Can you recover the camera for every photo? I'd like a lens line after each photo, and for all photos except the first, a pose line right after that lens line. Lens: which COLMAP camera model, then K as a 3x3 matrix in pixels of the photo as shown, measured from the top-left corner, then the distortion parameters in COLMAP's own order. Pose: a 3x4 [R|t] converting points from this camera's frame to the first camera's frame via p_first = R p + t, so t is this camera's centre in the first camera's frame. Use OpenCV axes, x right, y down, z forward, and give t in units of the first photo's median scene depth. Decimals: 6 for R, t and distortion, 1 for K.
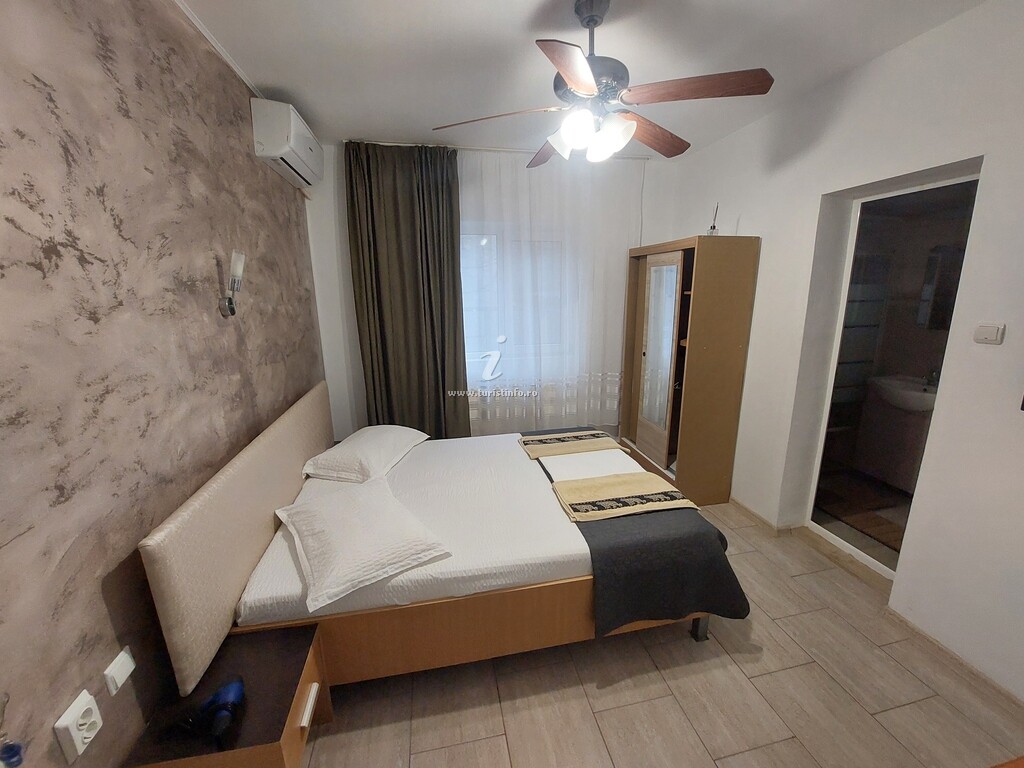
lens RADIAL K [[408.9, 0, 514.8], [0, 408.9, 377.7], [0, 0, 1]] dist [-0.001130, -0.004601]
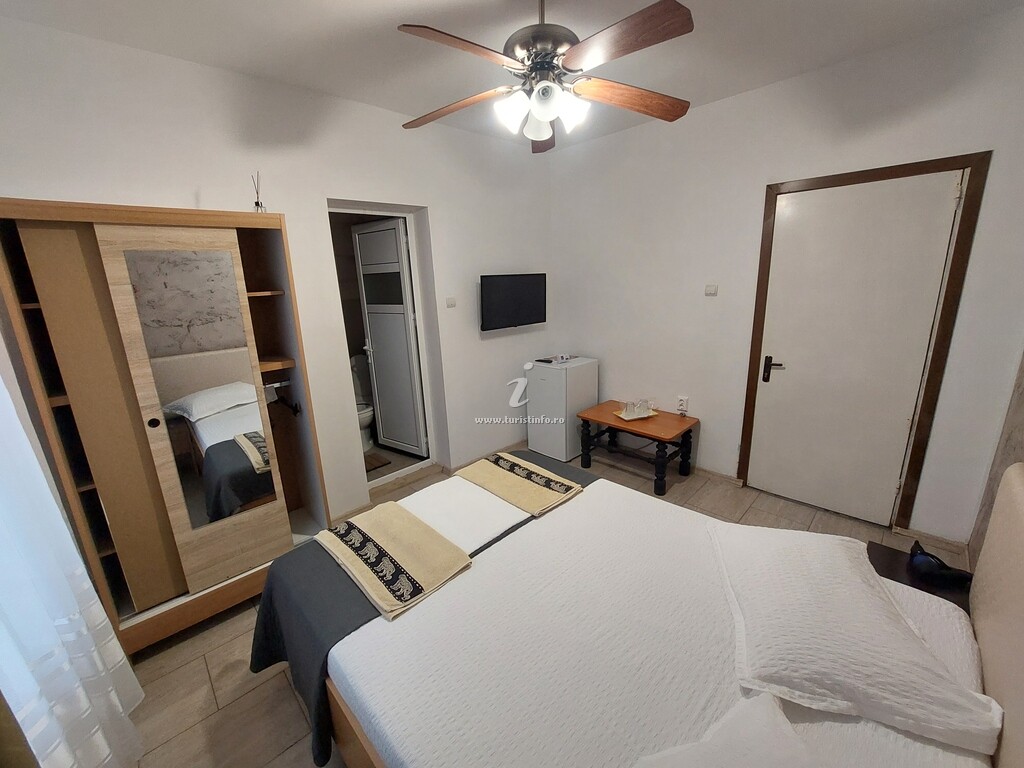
lens RADIAL K [[408.9, 0, 514.8], [0, 408.9, 377.7], [0, 0, 1]] dist [-0.001130, -0.004601]
pose [[-0.542732, -0.173987, 0.821688, -0.398437], [0.225814, 0.912061, 0.342275, -0.218455], [-0.808981, 0.371312, -0.455716, 1.020809]]
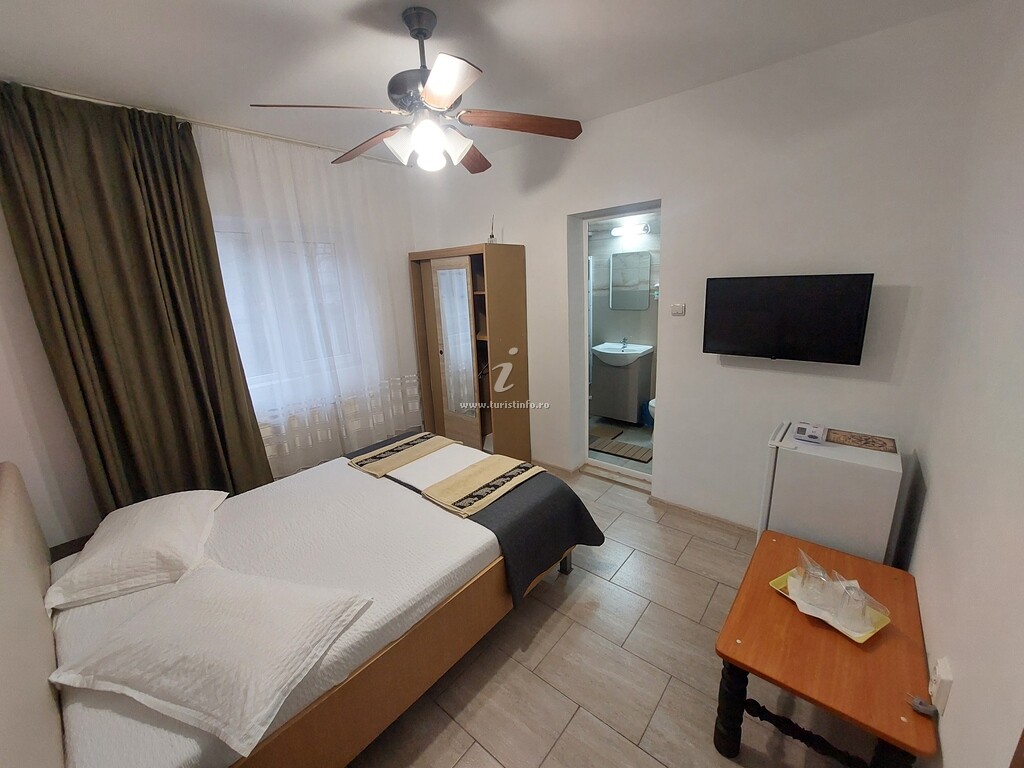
lens RADIAL K [[408.9, 0, 514.8], [0, 408.9, 377.7], [0, 0, 1]] dist [-0.001130, -0.004601]
pose [[0.786084, -0.167886, 0.594883, -0.211825], [0.168865, 0.984126, 0.054597, -0.022424], [-0.594606, 0.057537, 0.801956, 0.047892]]
